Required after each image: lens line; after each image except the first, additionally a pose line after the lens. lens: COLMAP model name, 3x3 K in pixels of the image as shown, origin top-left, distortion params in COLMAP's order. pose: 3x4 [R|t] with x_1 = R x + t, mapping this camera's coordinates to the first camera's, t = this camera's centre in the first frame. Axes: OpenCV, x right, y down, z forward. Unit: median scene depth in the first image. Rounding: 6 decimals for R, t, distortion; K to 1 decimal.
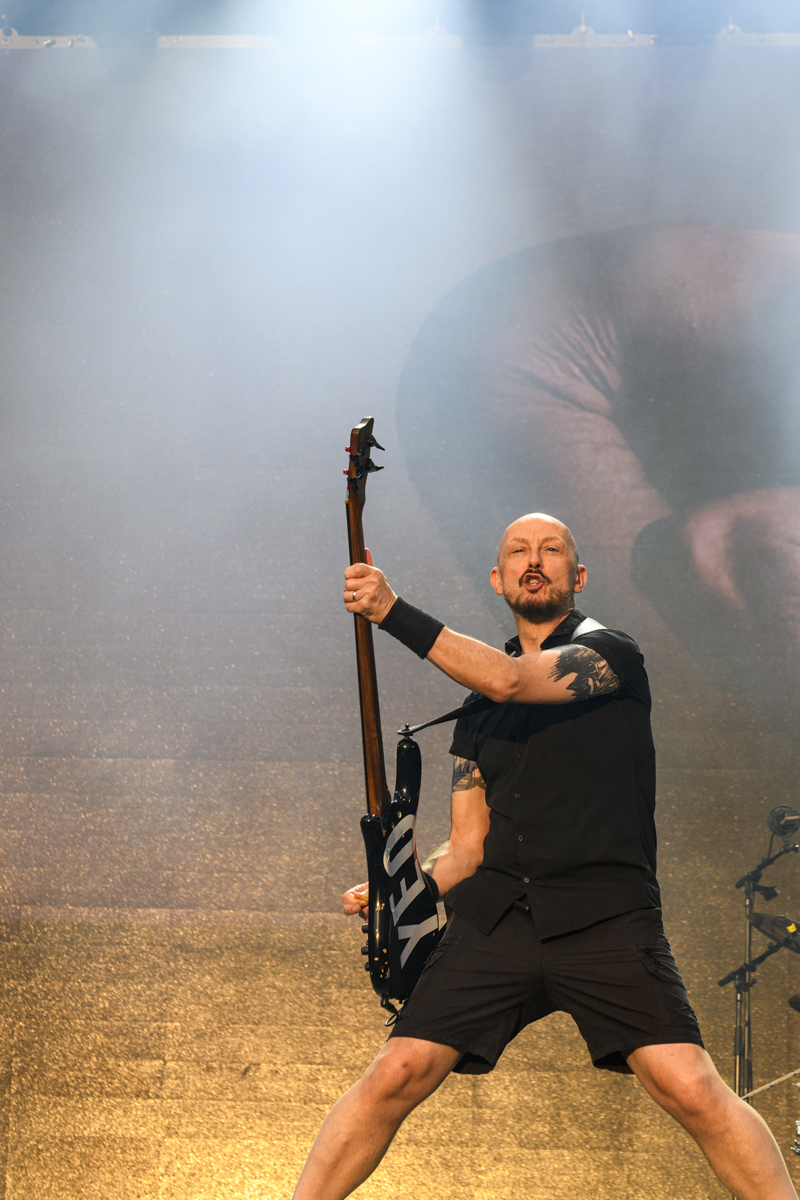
lens RADIAL K [[3800.1, 0, 389.2], [0, 3800.1, 596.1], [0, 0, 1]] dist [0.153701, 0.000000]
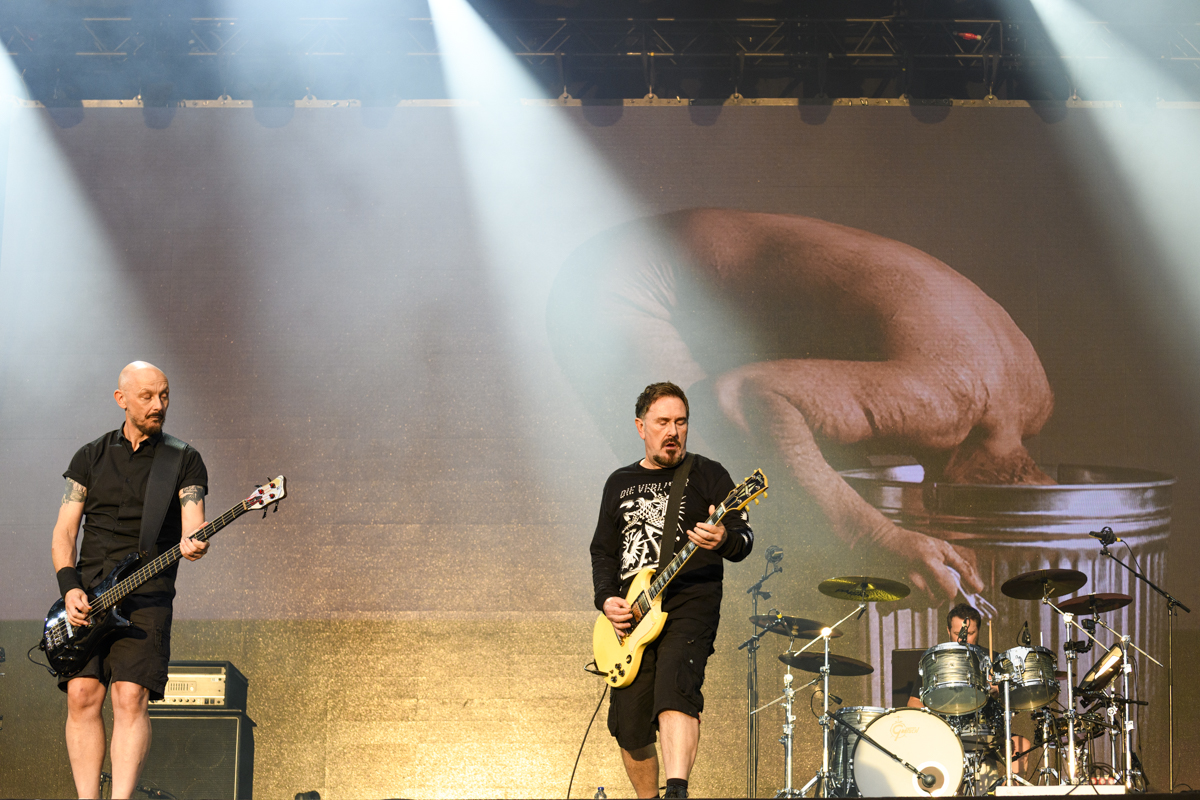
lens RADIAL K [[2871.6, 0, 602.6], [0, 2871.6, 408.6], [0, 0, 1]] dist [0.200488, 0.000000]
pose [[0.999204, -0.014448, 0.037176, -0.021831], [0.014843, 0.999836, -0.010389, 0.005532], [-0.037020, 0.010932, 0.999255, -0.302778]]
